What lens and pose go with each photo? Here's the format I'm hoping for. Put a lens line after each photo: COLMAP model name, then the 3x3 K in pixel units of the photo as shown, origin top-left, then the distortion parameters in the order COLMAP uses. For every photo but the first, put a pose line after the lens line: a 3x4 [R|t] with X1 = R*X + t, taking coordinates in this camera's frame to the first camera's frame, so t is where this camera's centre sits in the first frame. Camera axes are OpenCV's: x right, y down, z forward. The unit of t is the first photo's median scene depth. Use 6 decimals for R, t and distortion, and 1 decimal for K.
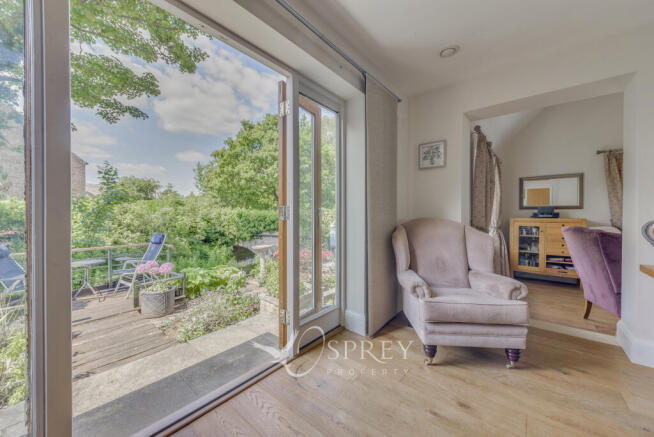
lens RADIAL K [[249.7, 0, 332.1], [0, 249.7, 218.3], [0, 0, 1]] dist [-0.000192, -0.000325]
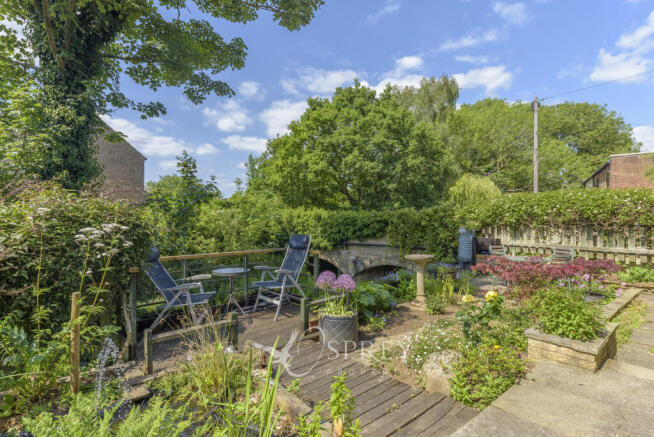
lens RADIAL K [[323.9, 0, 324.7], [0, 323.9, 216.9], [0, 0, 1]] dist [0.028618, 0.000619]
pose [[0.979449, -0.004892, -0.201630, -0.153650], [-0.000307, 0.999668, -0.025746, 0.011813], [0.201690, 0.025279, 0.979123, 0.024342]]
